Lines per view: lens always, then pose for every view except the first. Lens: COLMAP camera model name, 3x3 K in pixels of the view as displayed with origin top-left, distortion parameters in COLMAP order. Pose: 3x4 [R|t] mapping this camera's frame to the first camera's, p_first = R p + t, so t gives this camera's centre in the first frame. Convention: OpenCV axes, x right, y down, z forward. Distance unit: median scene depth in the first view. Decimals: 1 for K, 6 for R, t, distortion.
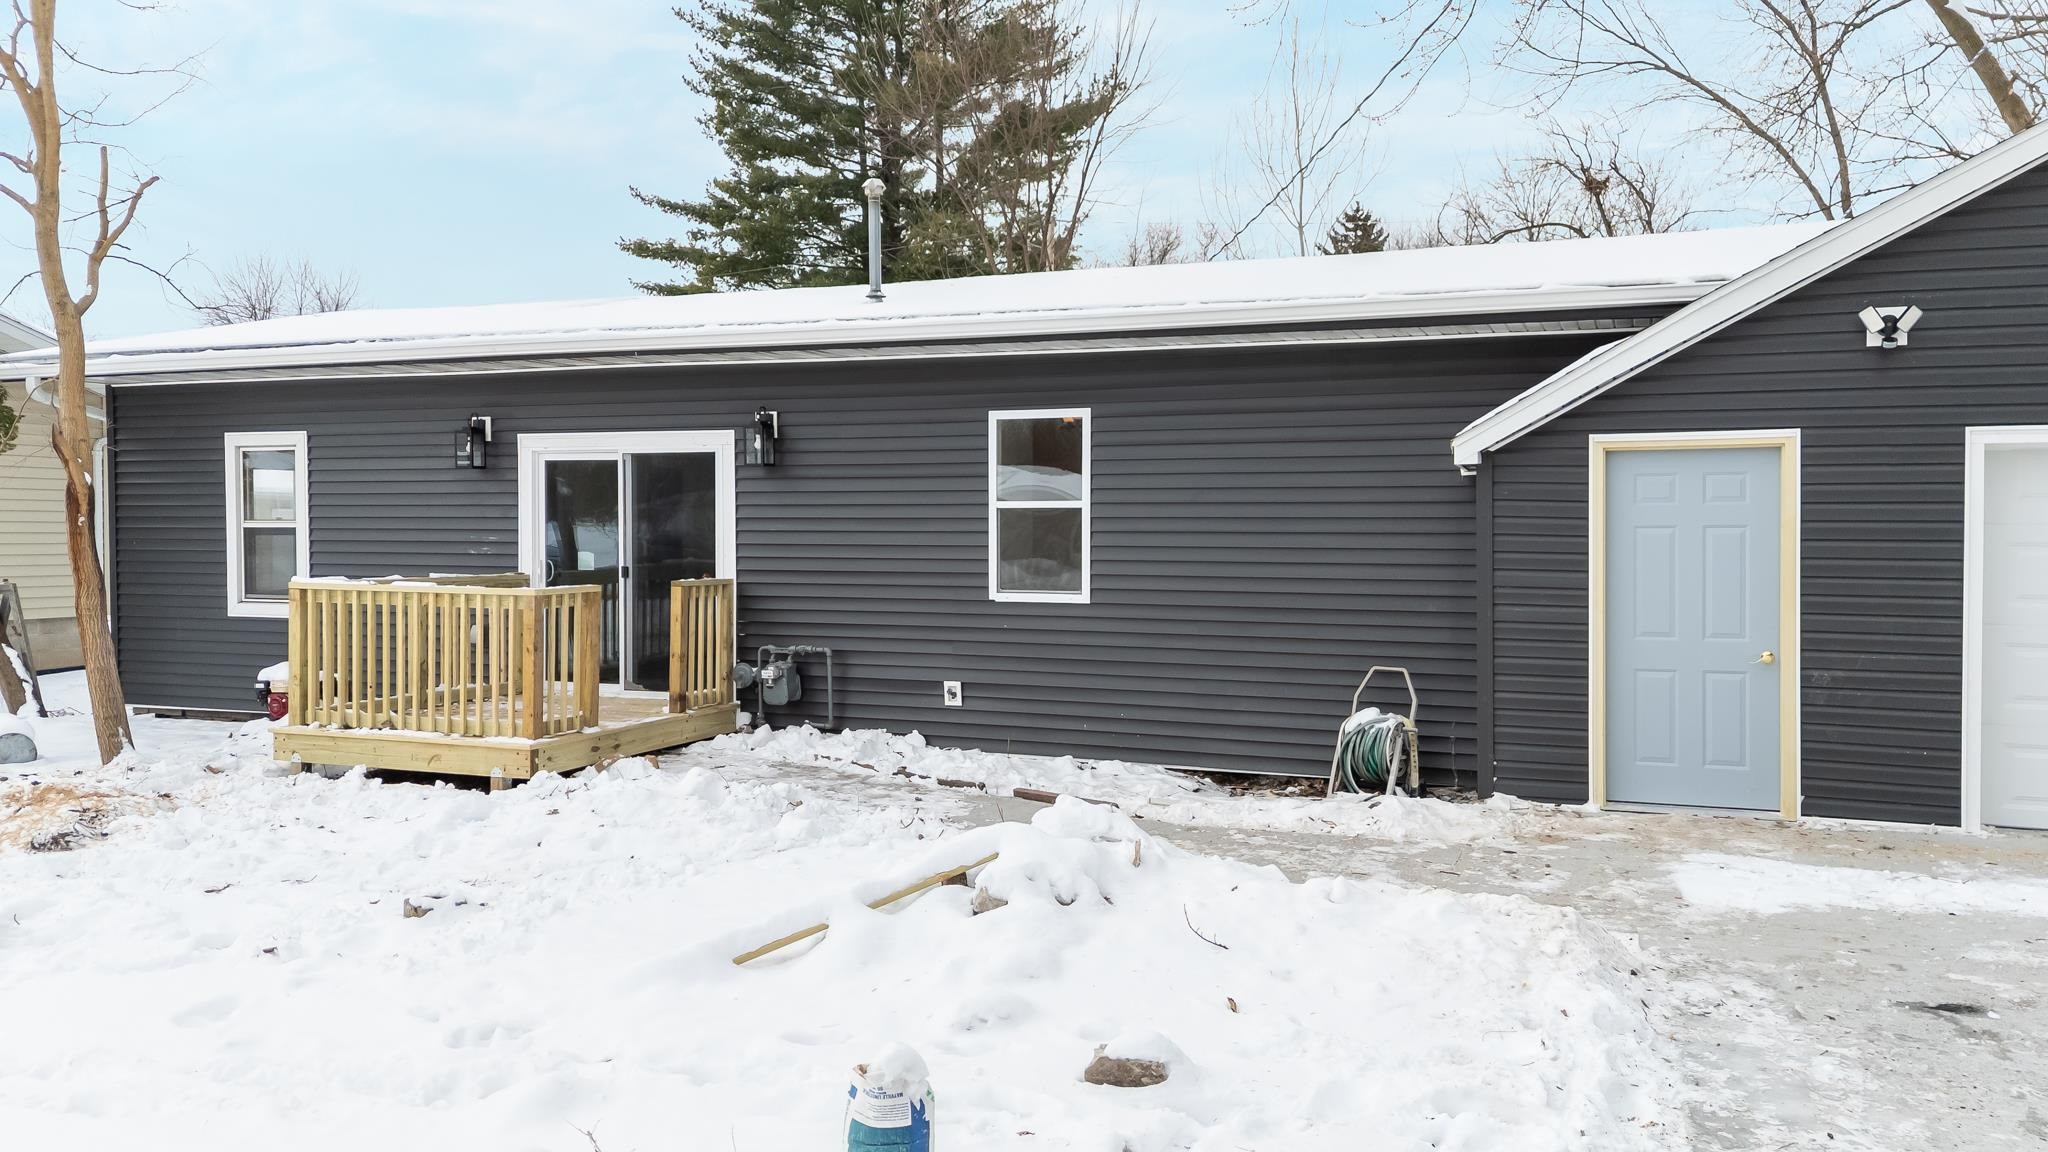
lens RADIAL K [[1515.7, 0, 1013.0], [0, 1515.7, 541.3], [0, 0, 1]] dist [0.092355, -0.096727]
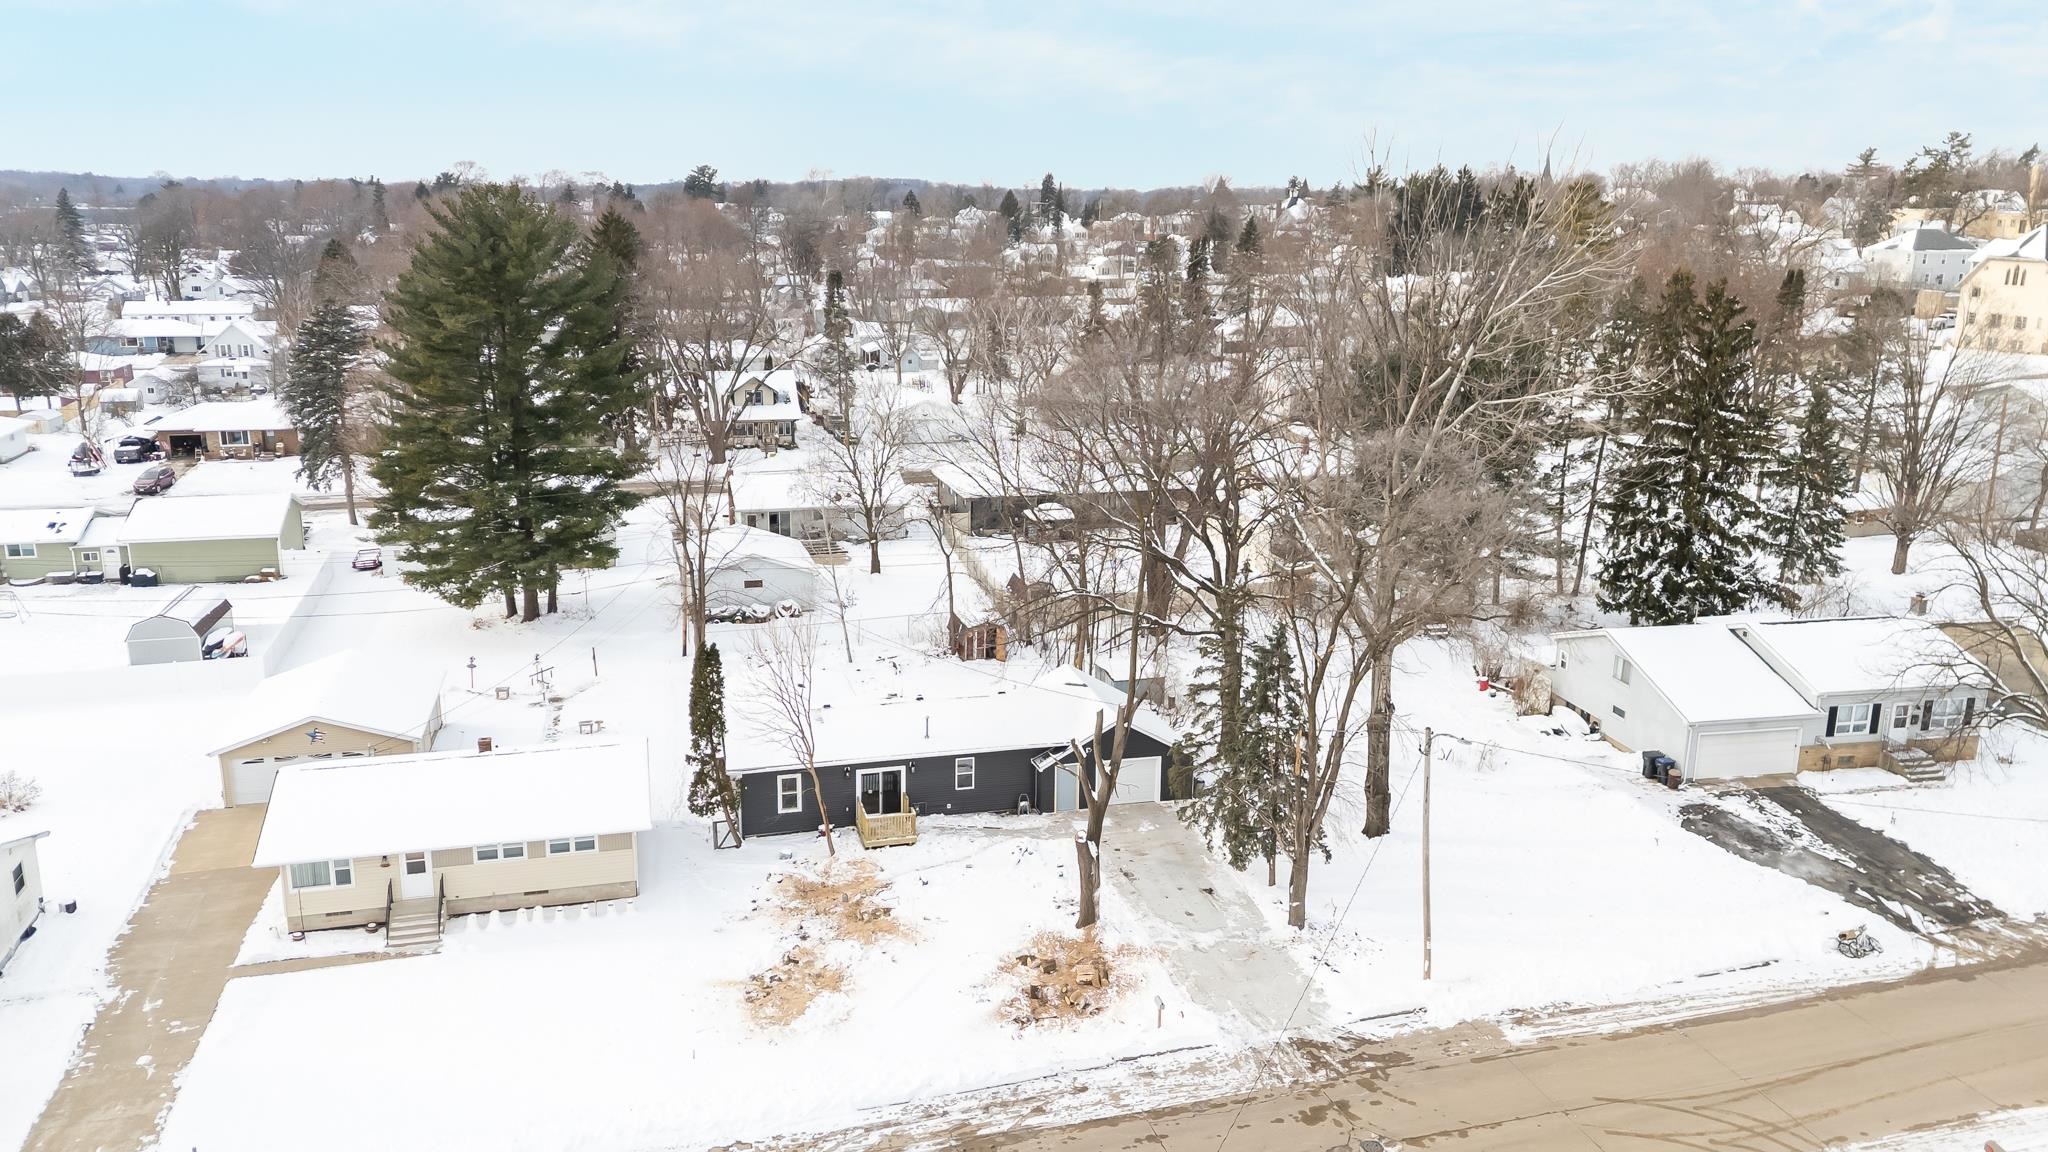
lens RADIAL K [[1503.5, 0, 1018.7], [0, 1503.5, 556.5], [0, 0, 1]] dist [0.089965, -0.080374]
pose [[0.805184, -0.134365, 0.577603, -2.968458], [-0.000877, 0.973723, 0.227734, -2.099887], [-0.593025, -0.183875, 0.783908, -3.416604]]
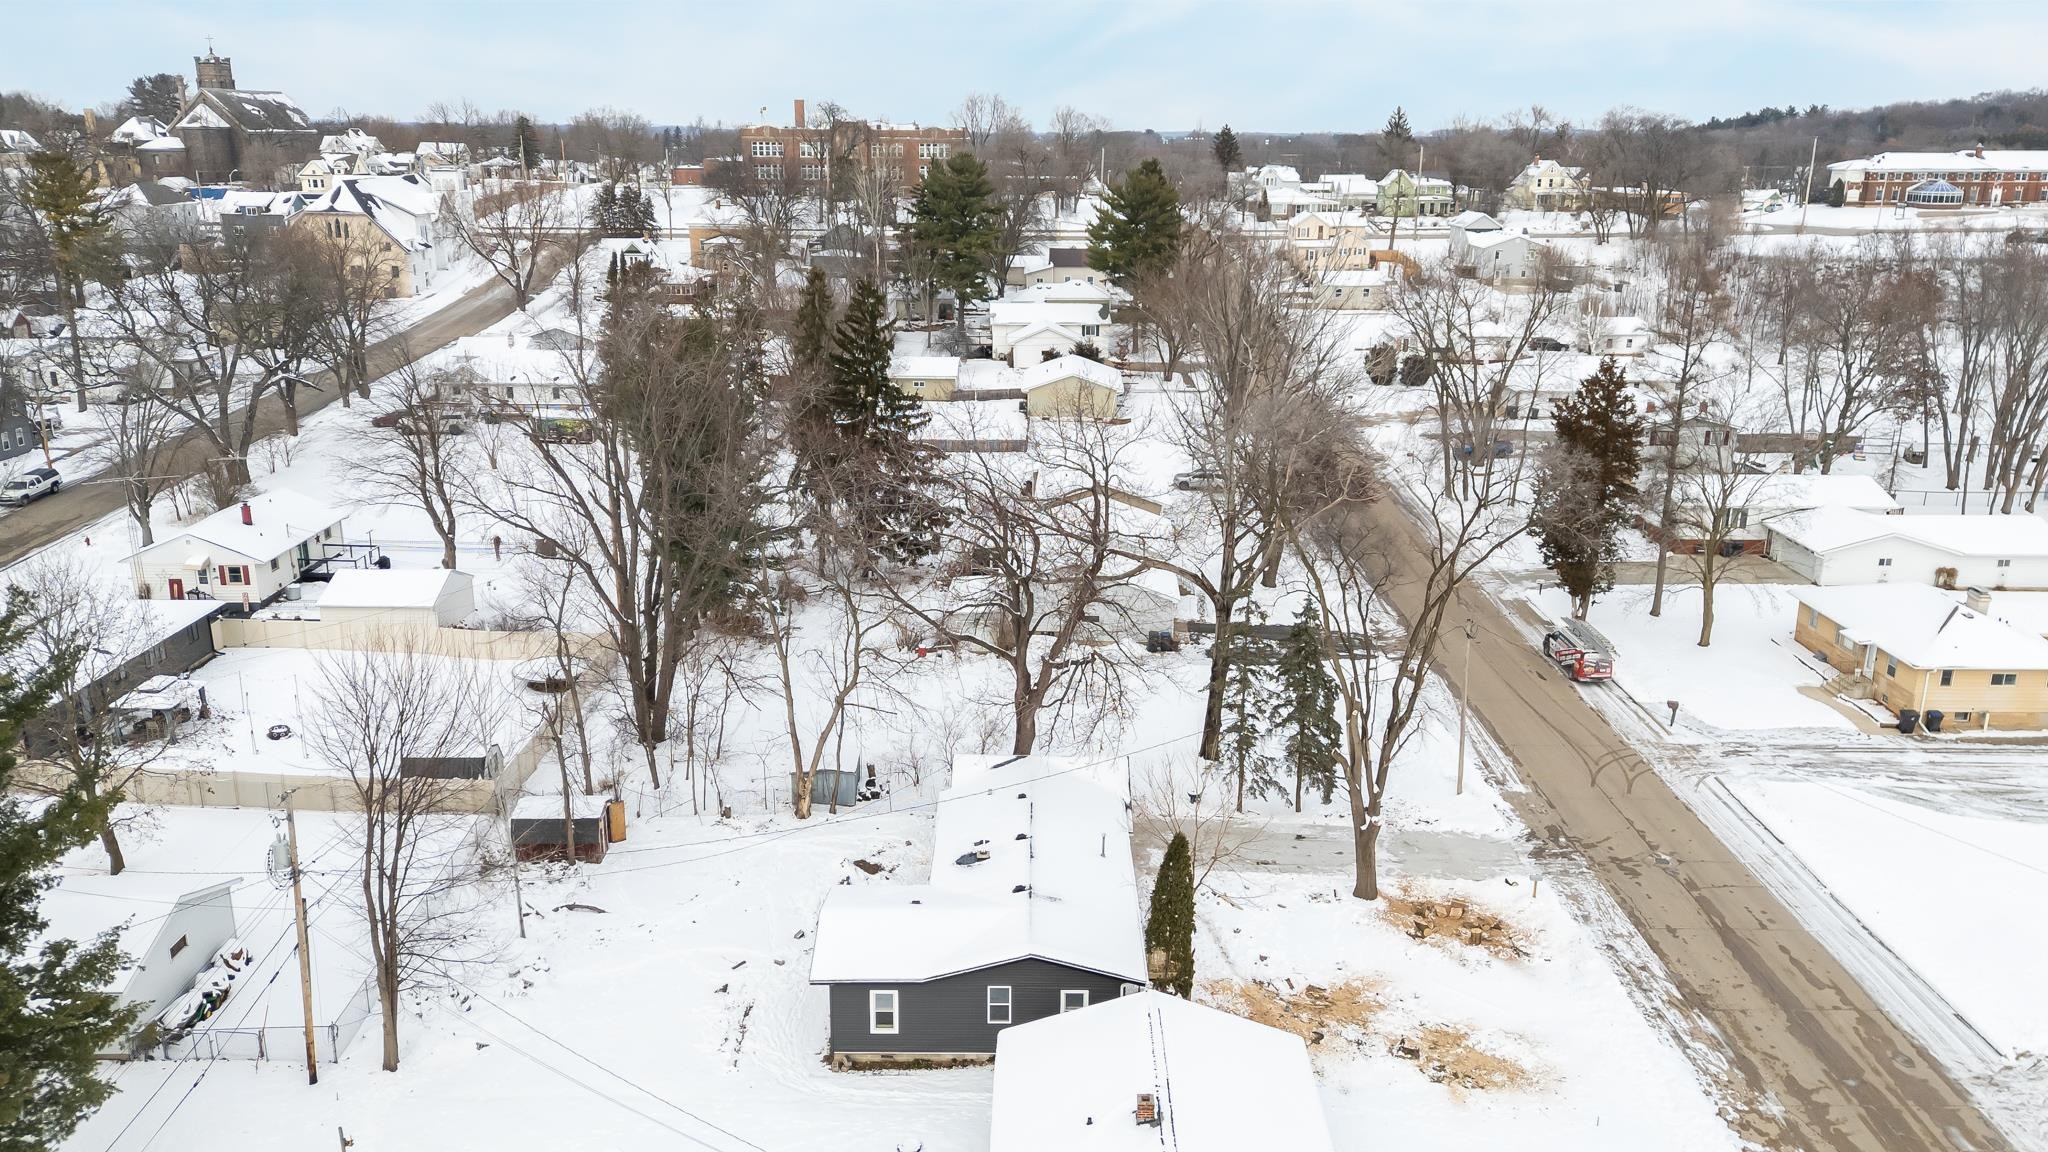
lens RADIAL K [[1503.5, 0, 1018.7], [0, 1503.5, 556.5], [0, 0, 1]] dist [0.089965, -0.080374]
pose [[-0.359972, -0.261313, 0.895620, -4.375069], [0.001195, 0.959844, 0.280532, -2.615156], [-0.932962, 0.102054, -0.345205, 3.013326]]
